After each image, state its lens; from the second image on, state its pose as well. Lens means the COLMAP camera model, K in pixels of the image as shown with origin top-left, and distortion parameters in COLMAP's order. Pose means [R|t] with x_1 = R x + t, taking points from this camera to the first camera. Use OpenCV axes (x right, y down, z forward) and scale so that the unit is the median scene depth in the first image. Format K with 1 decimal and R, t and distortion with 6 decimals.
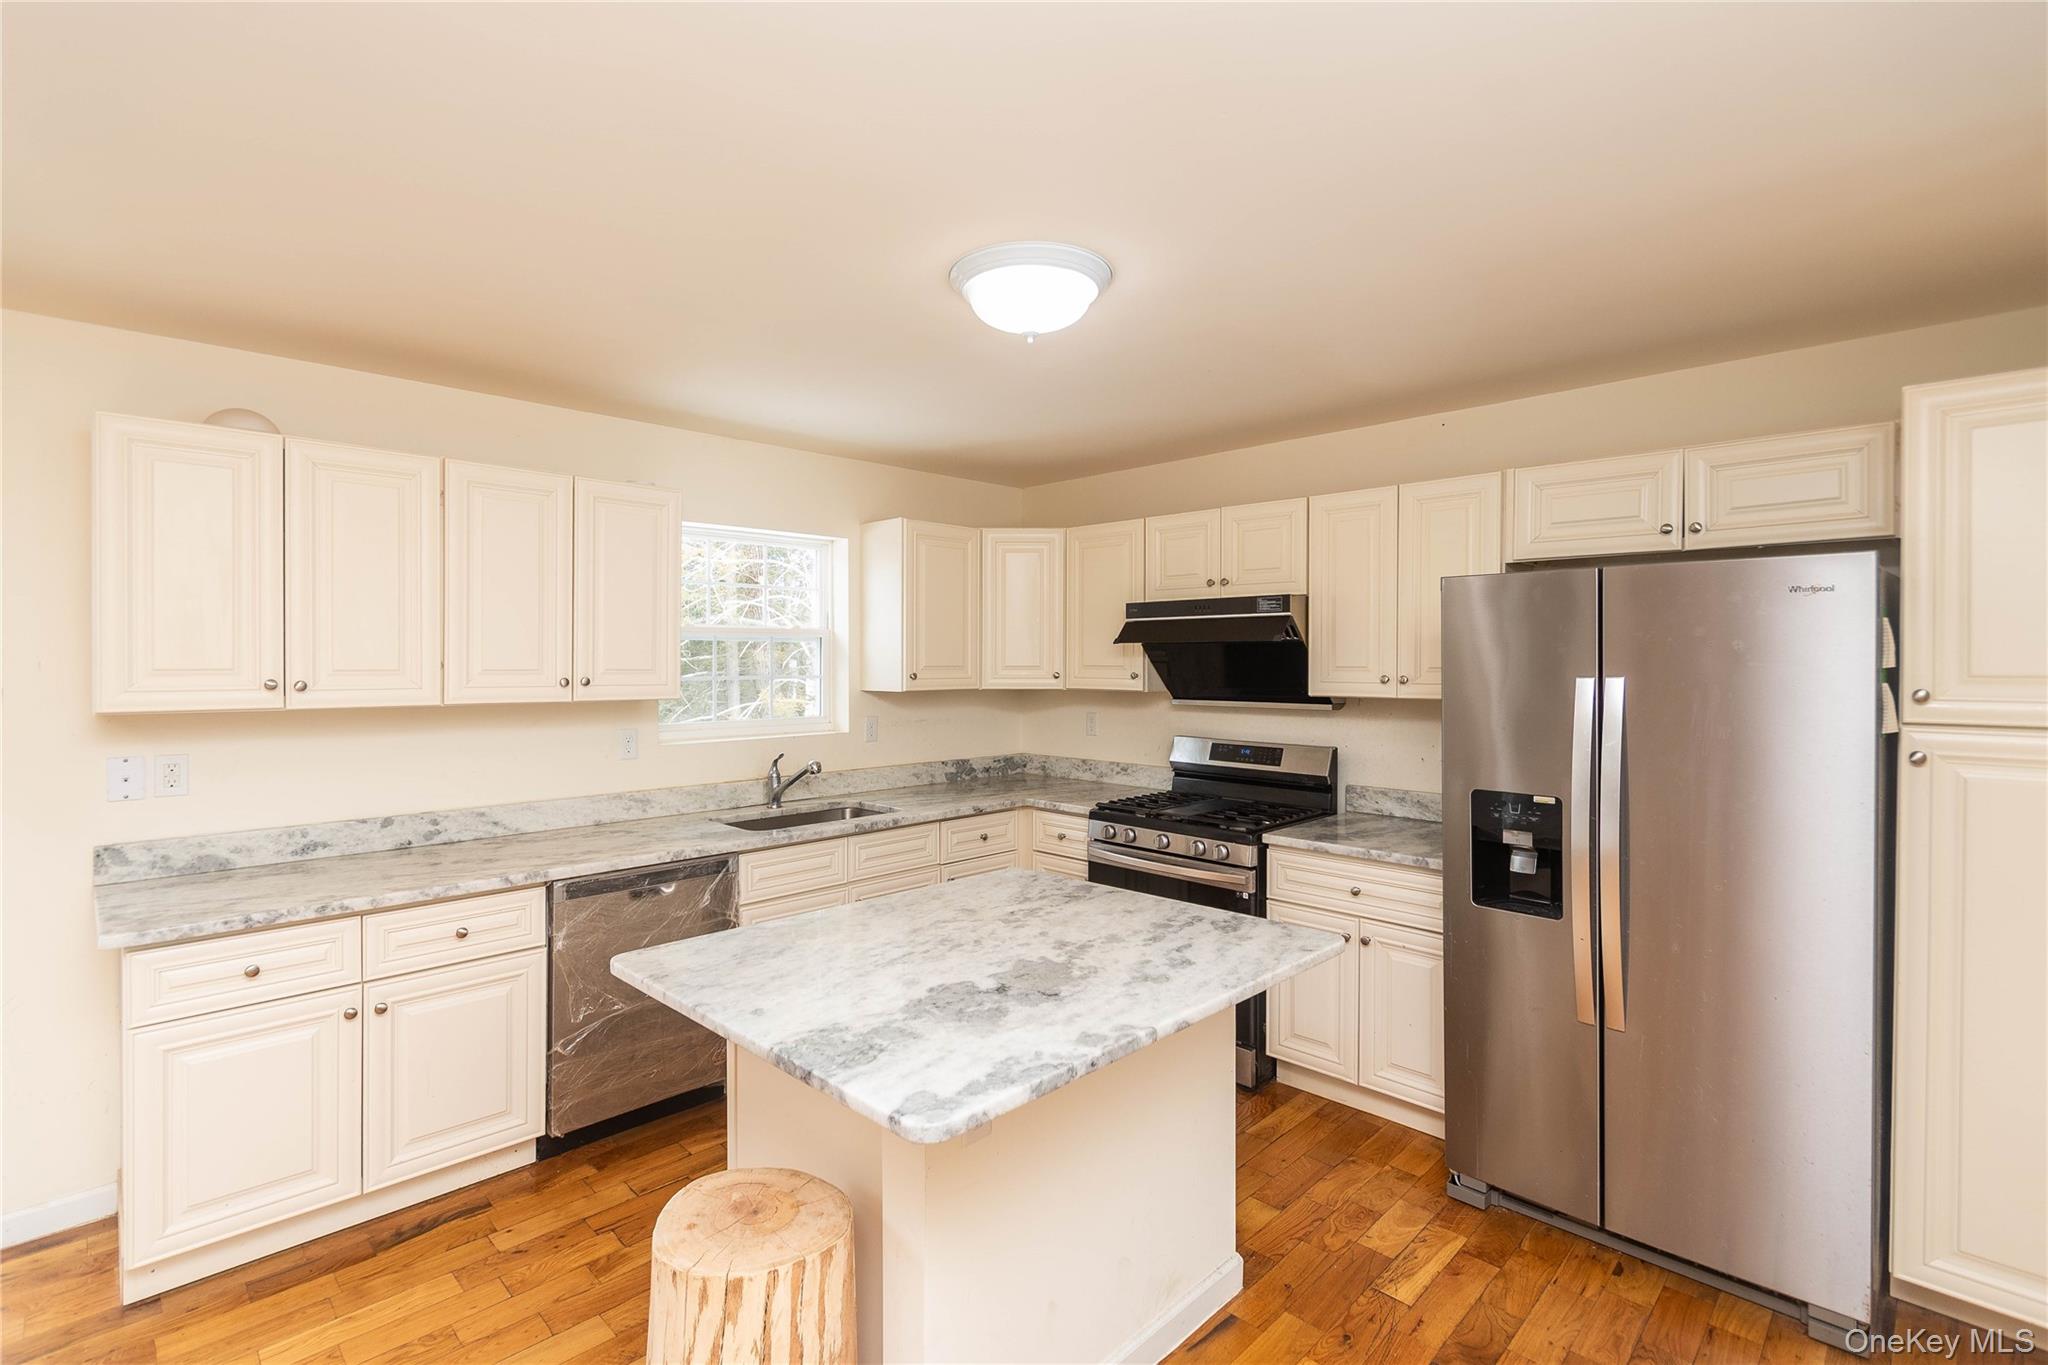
lens RADIAL K [[949.1, 0, 1021.3], [0, 949.1, 656.7], [0, 0, 1]] dist [0.000874, -0.000304]
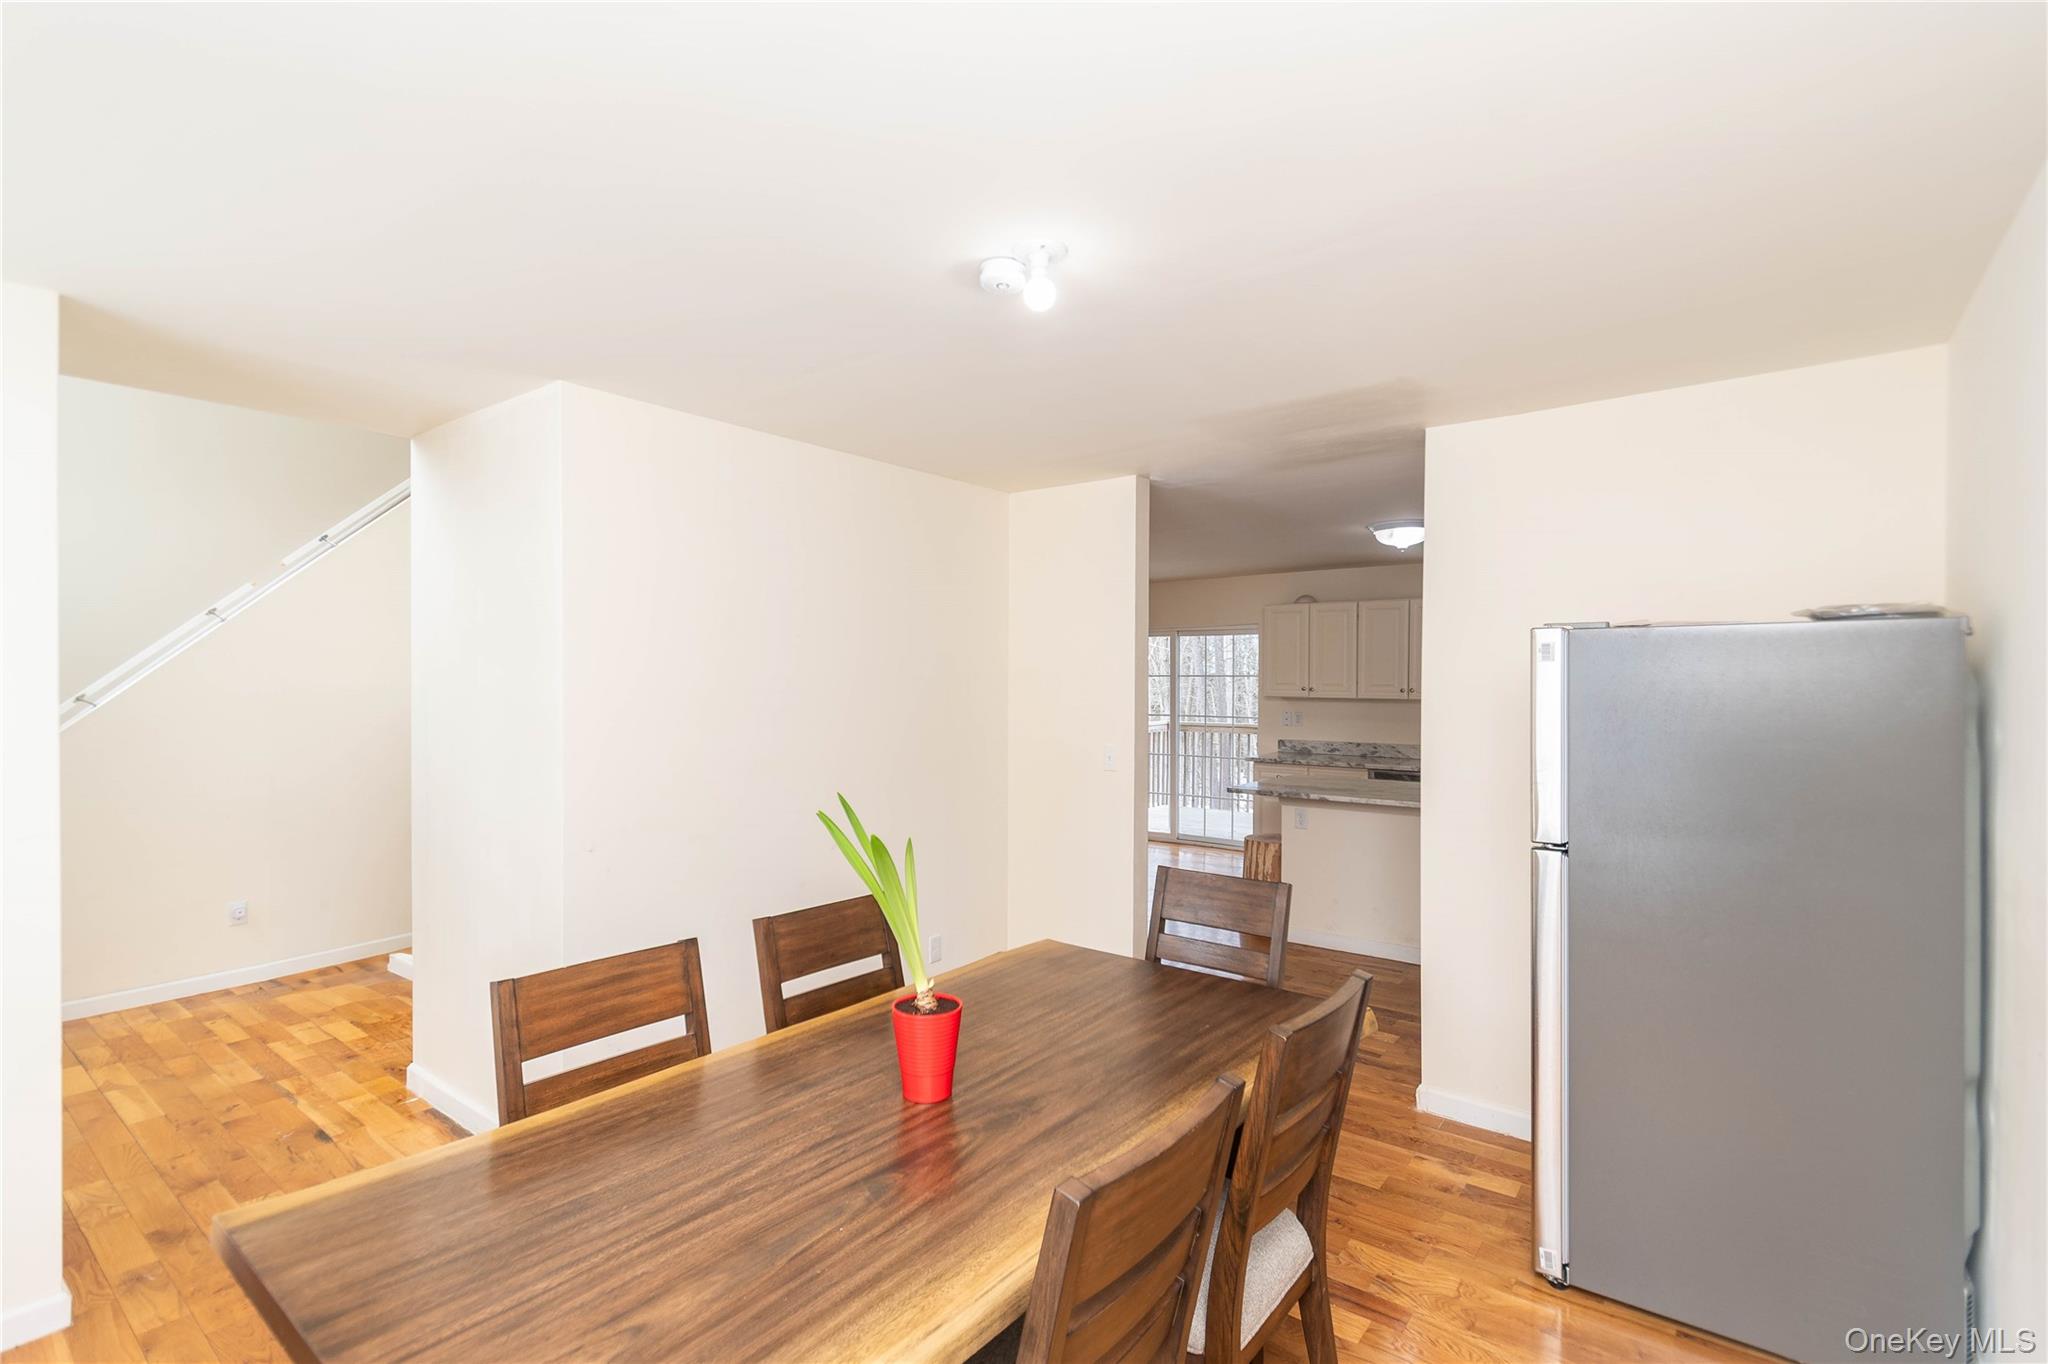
lens RADIAL K [[933.9, 0, 1024.0], [0, 933.9, 682.0], [0, 0, 1]] dist [0.009938, -0.000085]
pose [[0.125155, 0.000875, -0.992137, 1.861683], [-0.001747, 0.999998, 0.000661, 0.008573], [0.992136, 0.001650, 0.125157, -0.209056]]
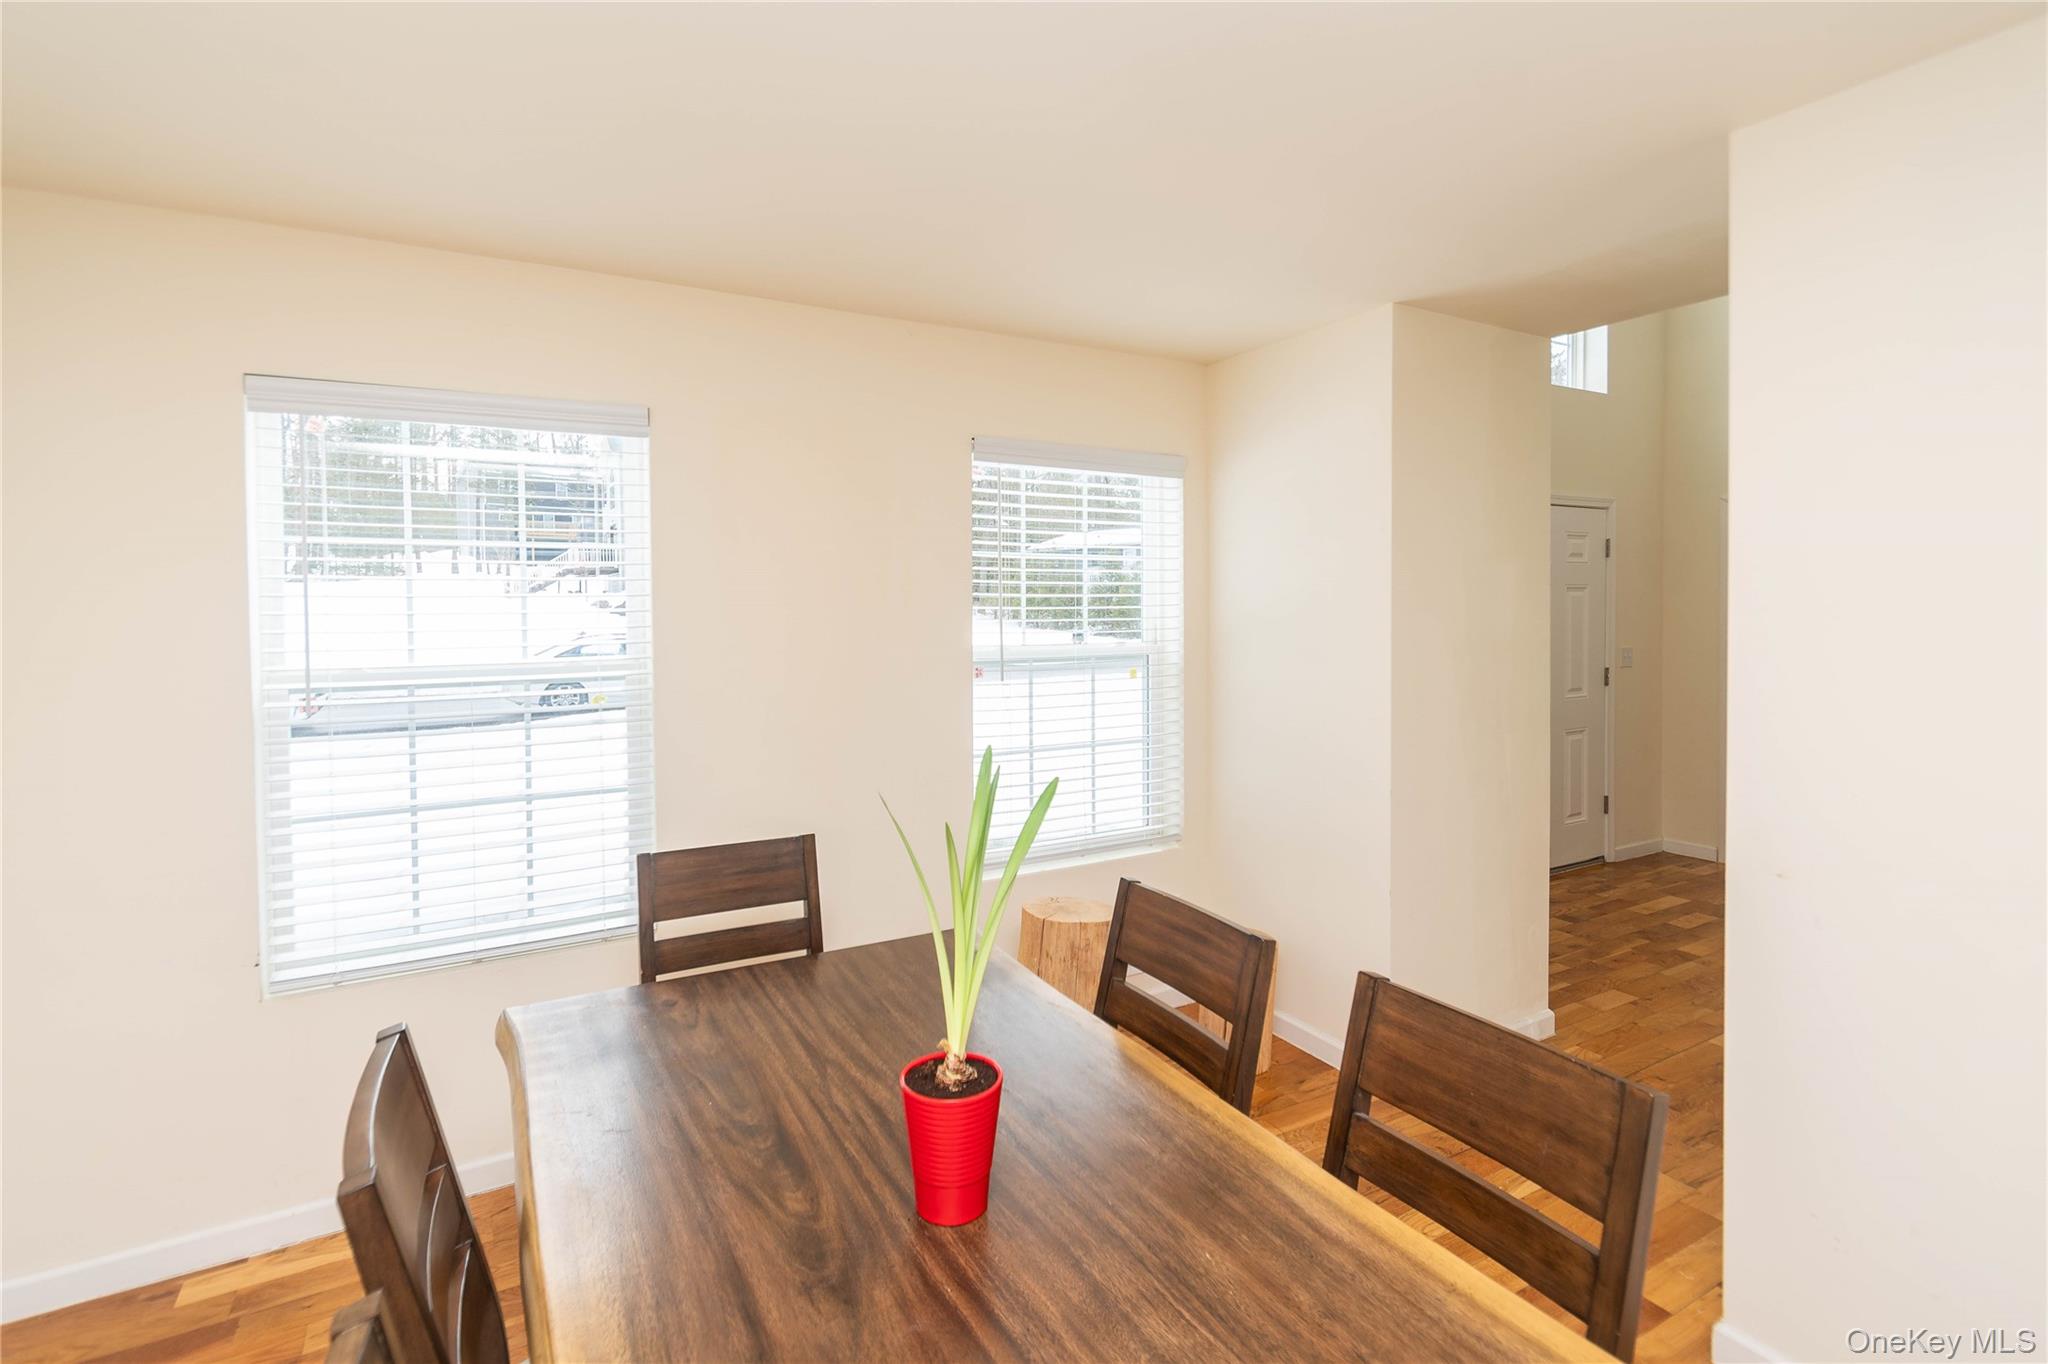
lens RADIAL K [[959.5, 0, 1000.2], [0, 959.5, 617.8], [0, 0, 1]] dist [0.003860, 0.000519]
pose [[-0.960420, 0.007190, 0.278463, 1.105407], [0.008930, 0.999948, 0.004979, 0.015665], [-0.278412, 0.007269, -0.960434, 0.207086]]
